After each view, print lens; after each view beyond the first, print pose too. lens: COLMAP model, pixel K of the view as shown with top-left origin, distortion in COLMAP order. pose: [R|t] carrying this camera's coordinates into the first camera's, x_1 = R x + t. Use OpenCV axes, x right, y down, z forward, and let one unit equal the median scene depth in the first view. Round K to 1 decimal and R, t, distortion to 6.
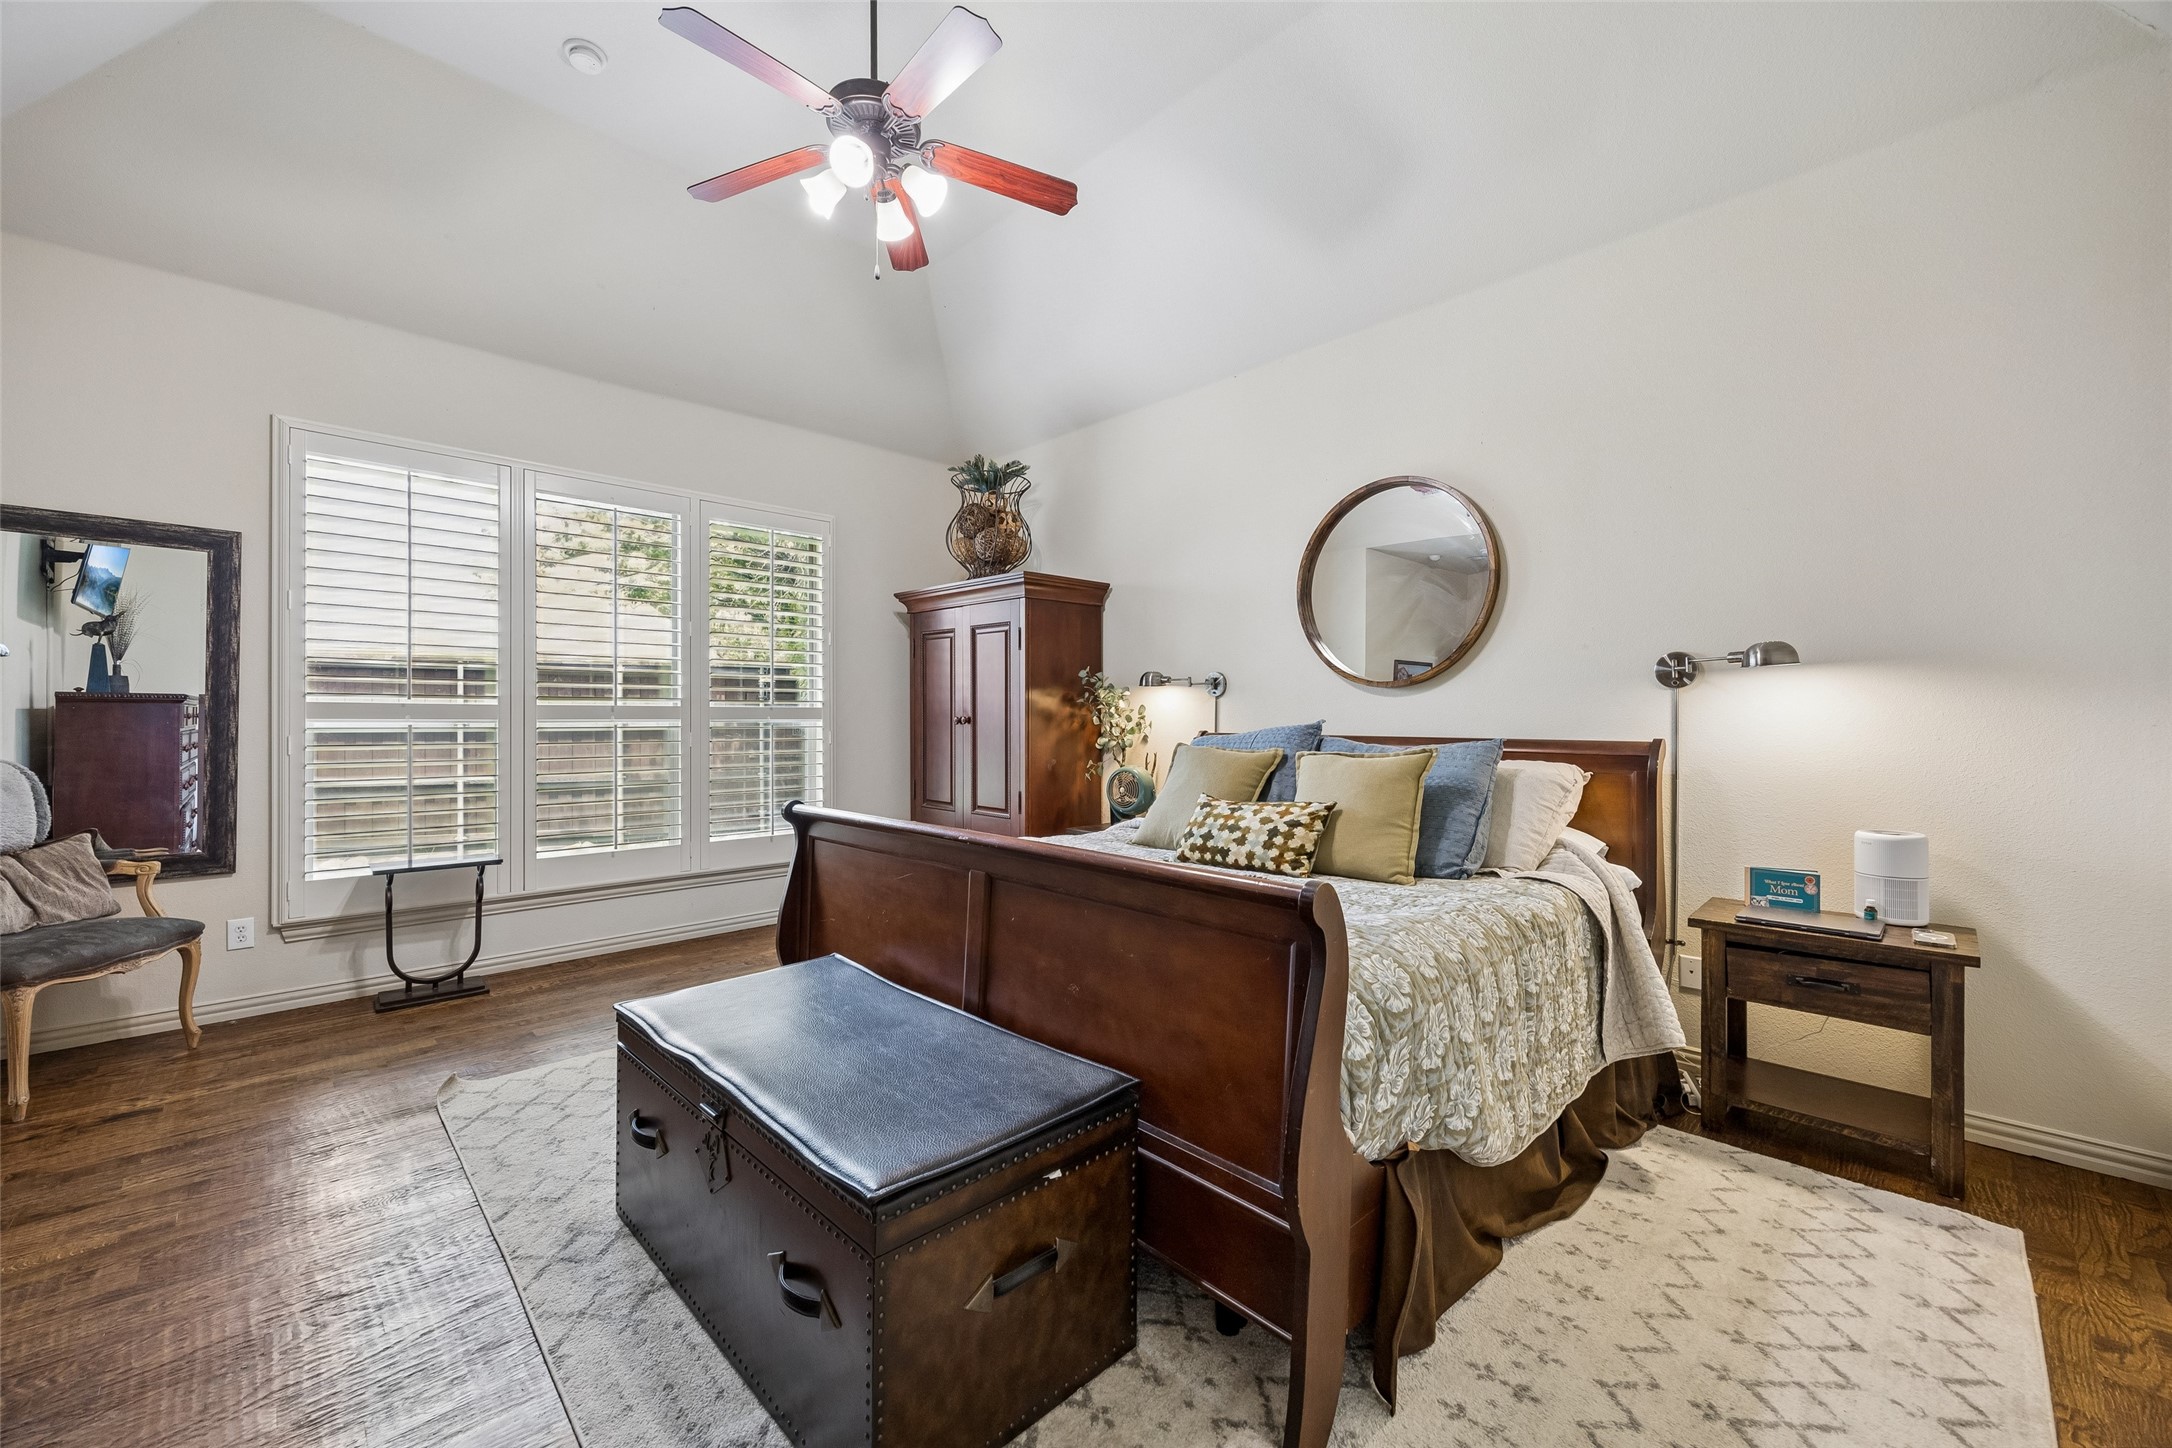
lens RADIAL K [[833.2, 0, 1090.8], [0, 833.2, 717.5], [0, 0, 1]] dist [-0.001949, -0.000030]
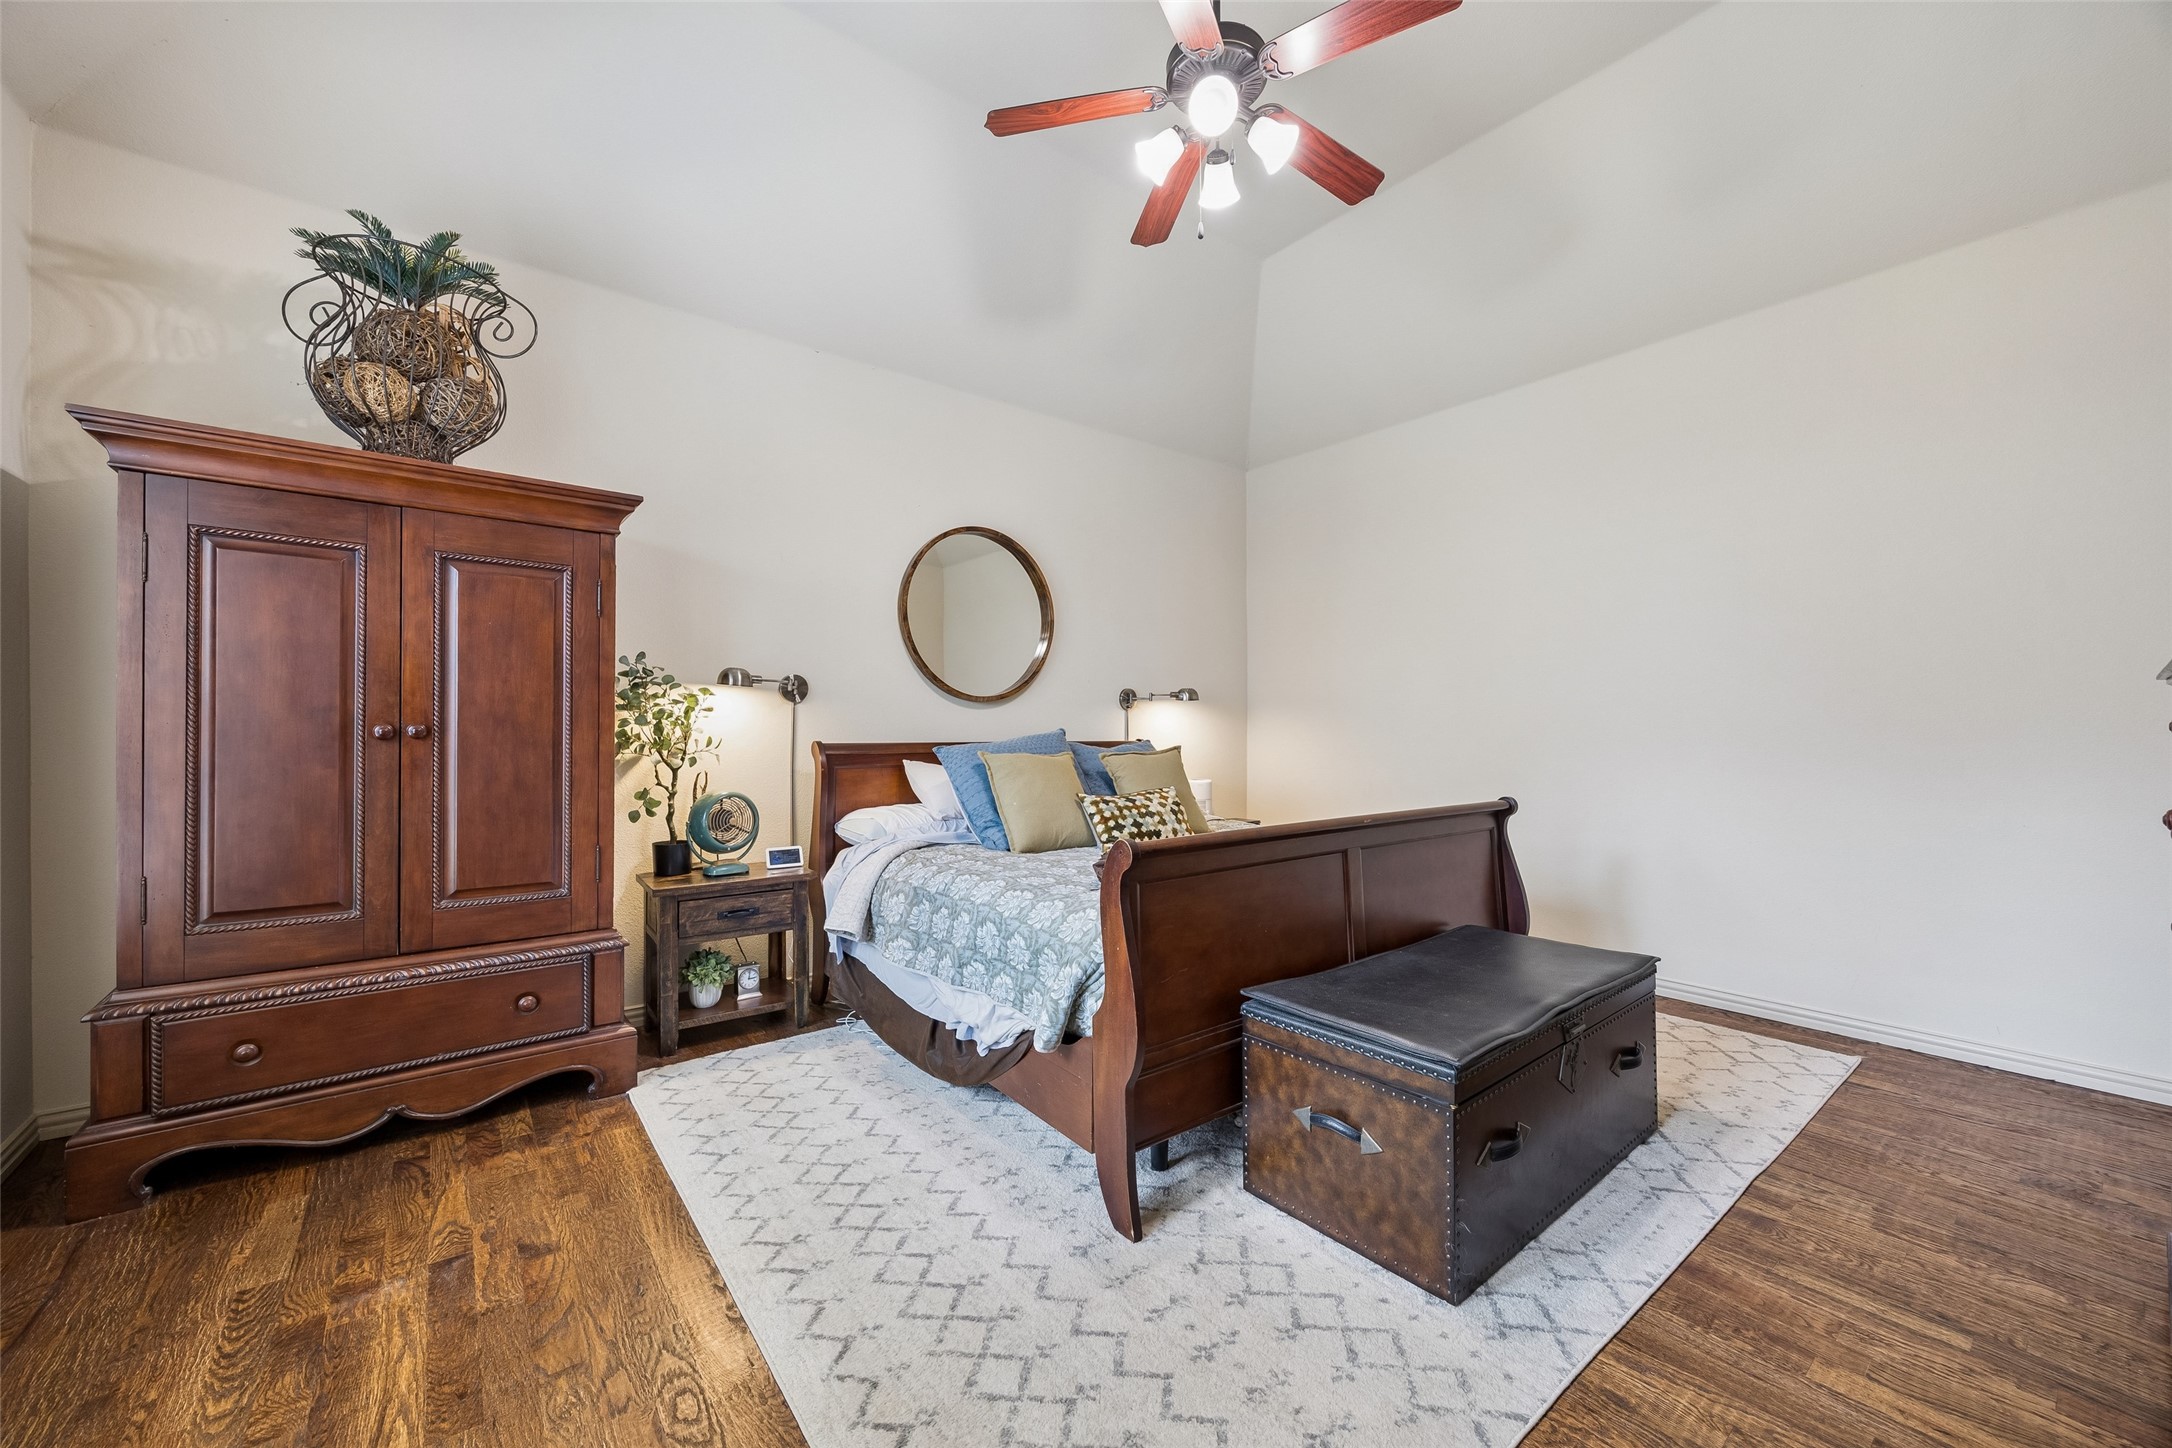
lens RADIAL K [[833.2, 0, 1090.8], [0, 833.2, 717.5], [0, 0, 1]] dist [-0.001949, -0.000030]
pose [[0.107881, 0.009854, 0.994115, -0.802055], [-0.000328, 0.999951, -0.009877, -0.000353], [-0.994164, 0.000739, 0.107879, 0.702524]]
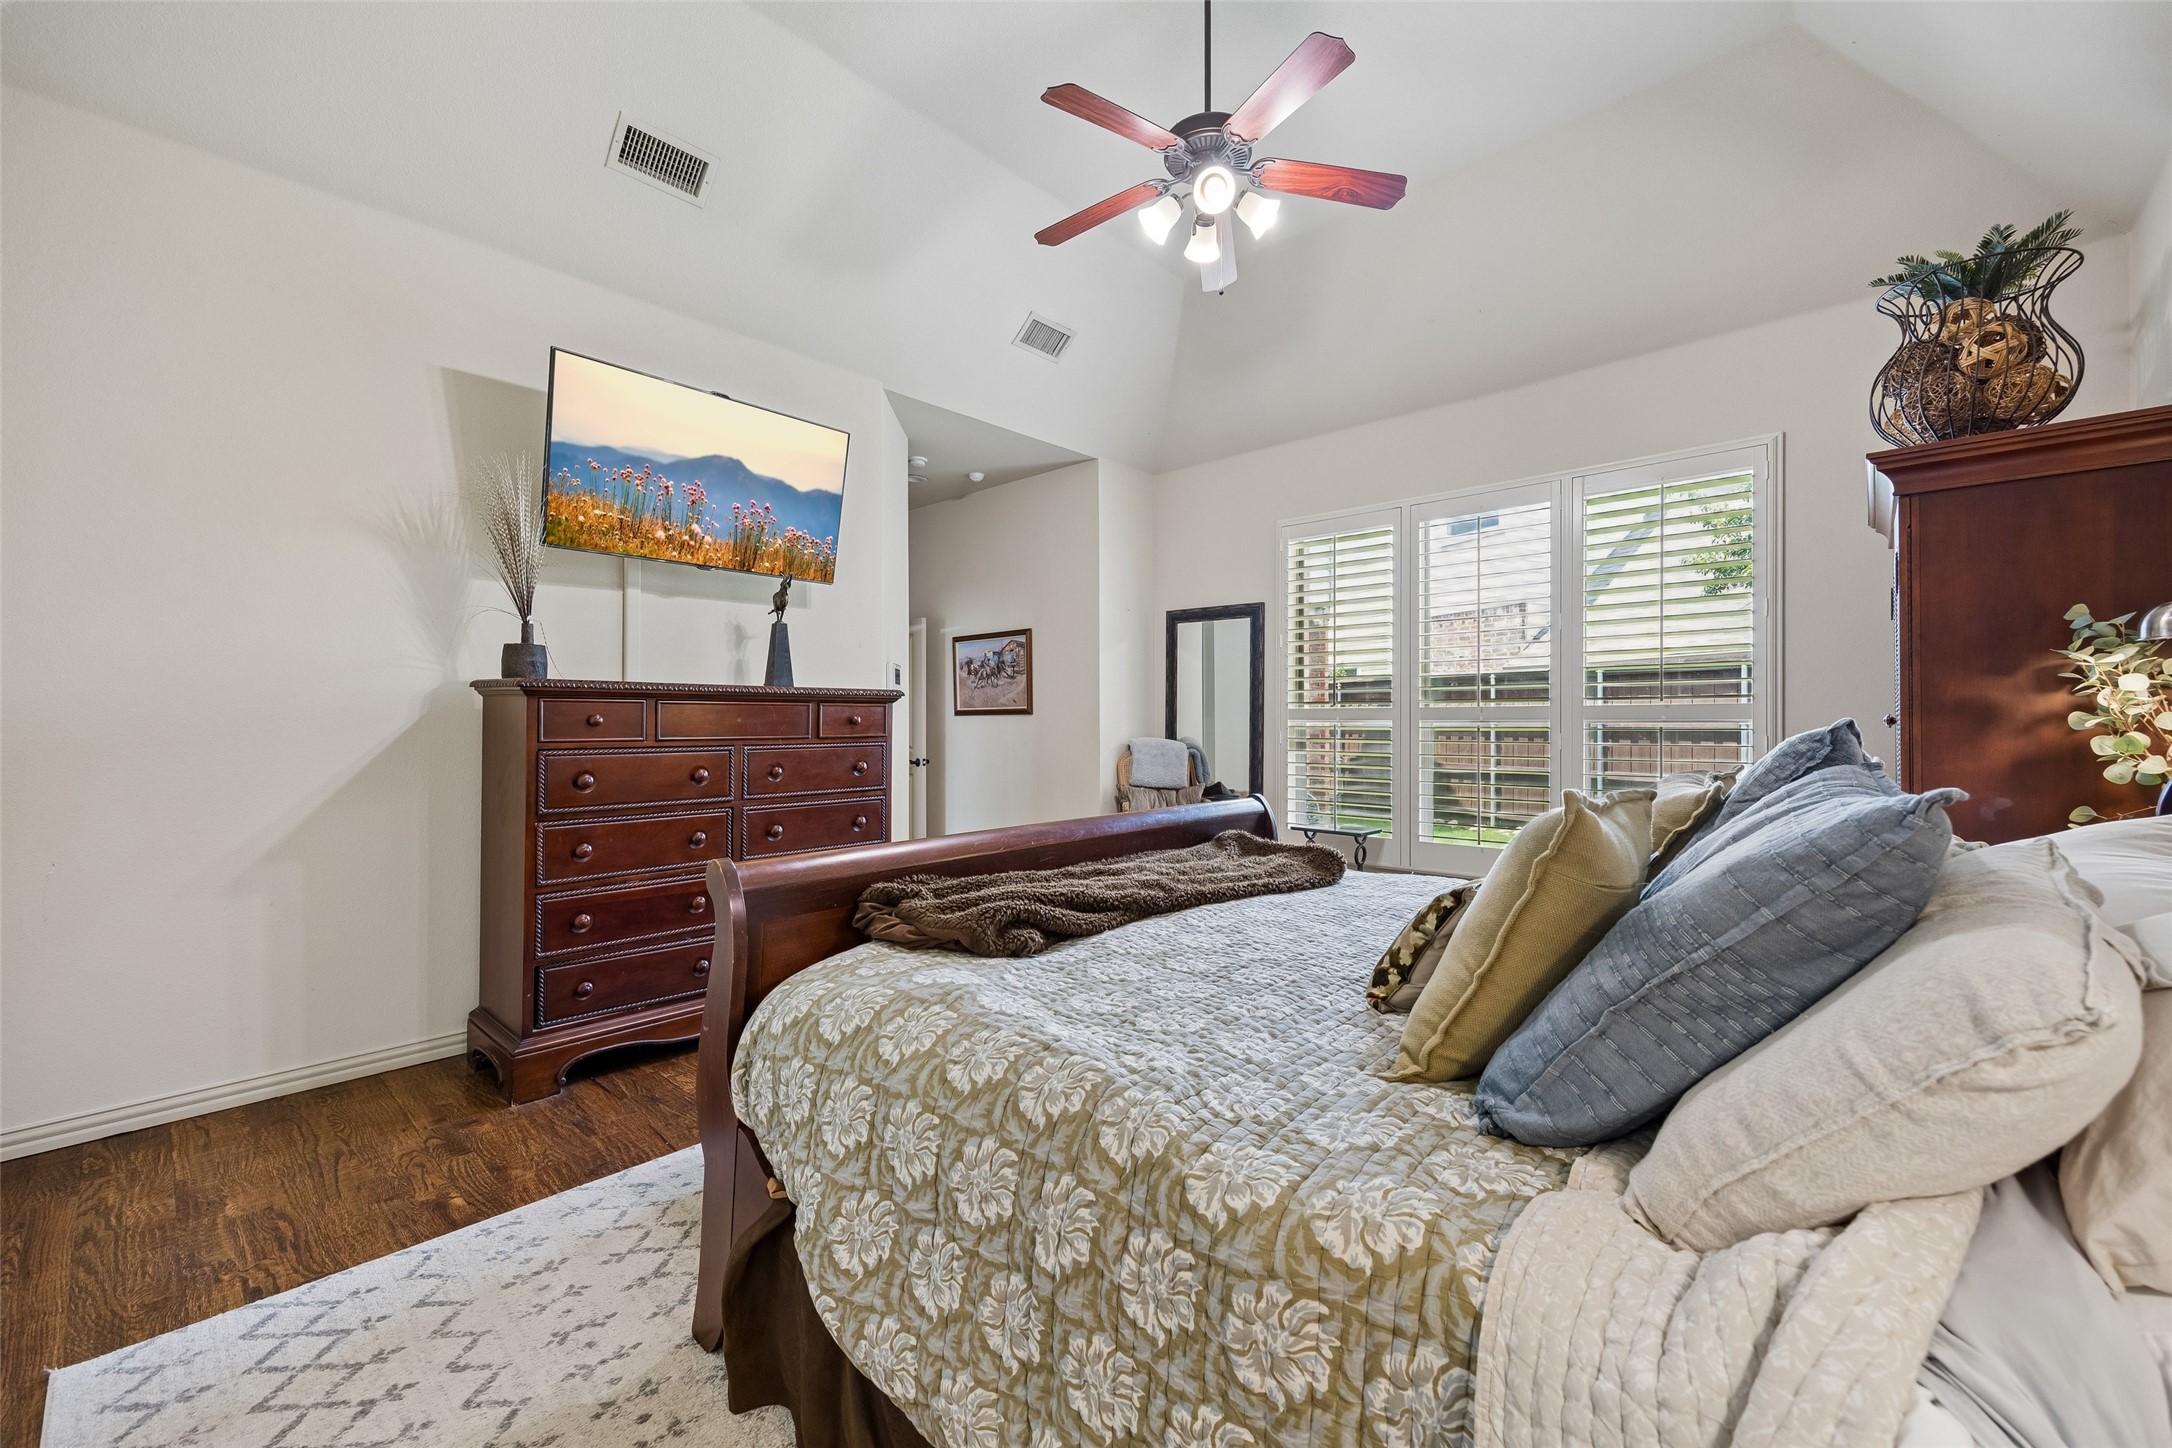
lens RADIAL K [[868.7, 0, 1085.2], [0, 868.7, 712.3], [0, 0, 1]] dist [0.015812, -0.006251]
pose [[0.056151, -0.008887, -0.998383, 0.558473], [0.002232, 0.999959, -0.008775, 0.000695], [0.998420, -0.001736, 0.056169, 0.531568]]
